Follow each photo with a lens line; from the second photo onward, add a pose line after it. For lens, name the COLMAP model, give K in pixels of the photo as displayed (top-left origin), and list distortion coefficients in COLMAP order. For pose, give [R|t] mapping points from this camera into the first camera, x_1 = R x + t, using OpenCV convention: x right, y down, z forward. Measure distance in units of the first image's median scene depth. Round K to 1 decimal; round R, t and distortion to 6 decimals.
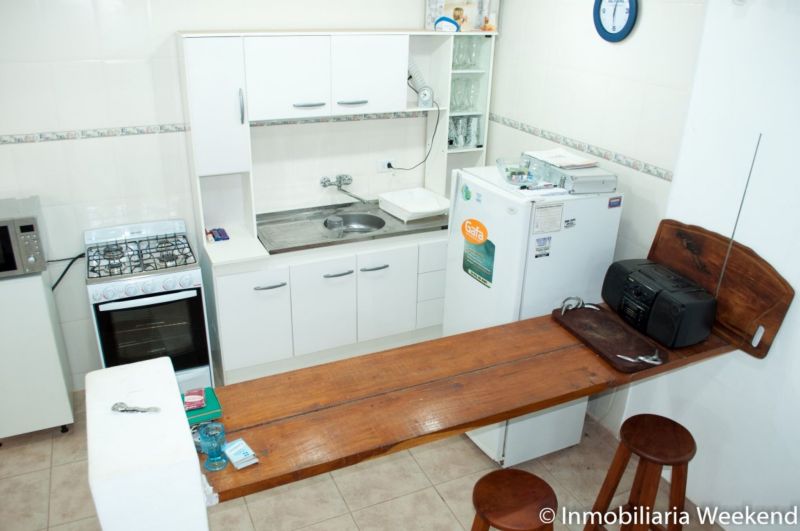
lens RADIAL K [[629.1, 0, 399.3], [0, 629.1, 267.4], [0, 0, 1]] dist [-0.077352, 0.003022]
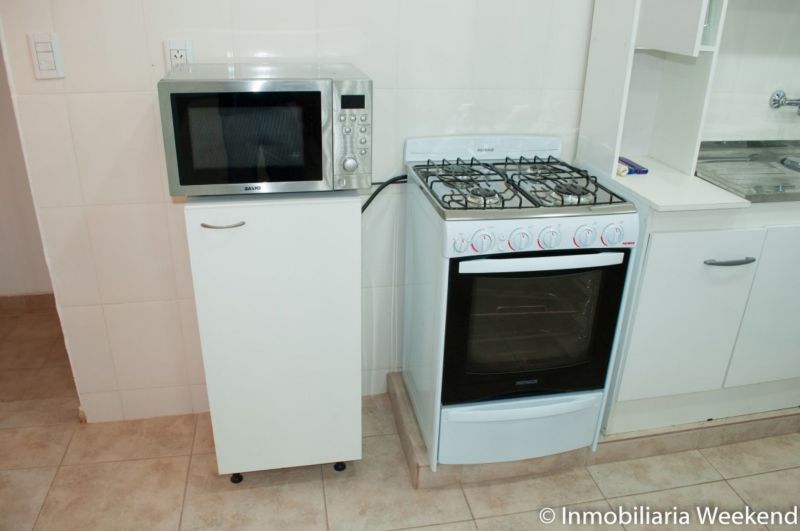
lens RADIAL K [[629.1, 0, 399.3], [0, 629.1, 267.4], [0, 0, 1]] dist [-0.077352, 0.003022]
pose [[0.968011, 0.097813, -0.231057, -0.359570], [-0.096964, 0.995174, 0.015054, 0.055141], [0.231414, 0.007832, 0.972824, 0.404540]]
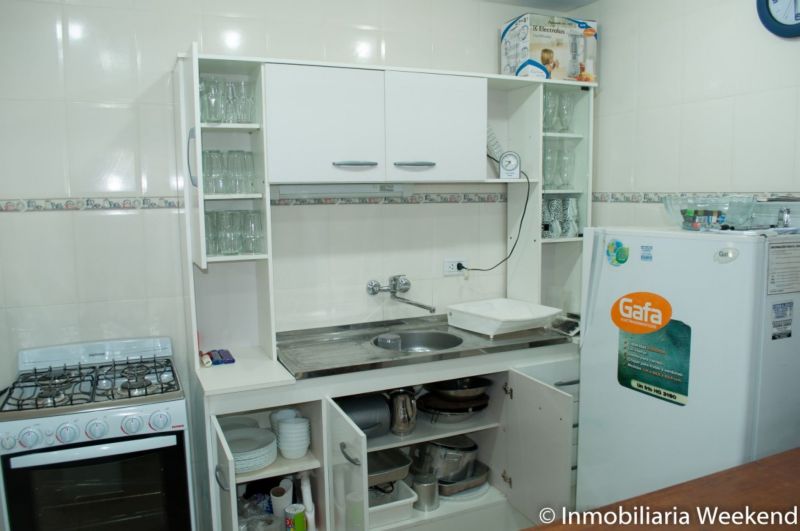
lens RADIAL K [[629.1, 0, 399.3], [0, 629.1, 267.4], [0, 0, 1]] dist [-0.077352, 0.003022]
pose [[0.999069, -0.035696, -0.024226, -0.079733], [0.027111, 0.956322, -0.291055, 0.057322], [0.033558, 0.290127, 0.956400, 0.350855]]
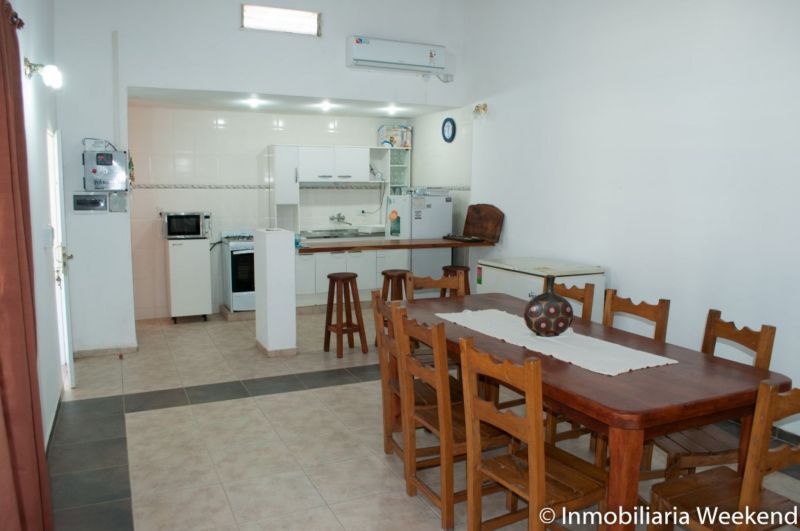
lens RADIAL K [[629.1, 0, 399.3], [0, 629.1, 267.4], [0, 0, 1]] dist [-0.077352, 0.003022]
pose [[0.999763, -0.020820, -0.006386, 0.130154], [0.018202, 0.959877, -0.279830, 0.685807], [0.011955, 0.279648, 0.960028, -1.069867]]
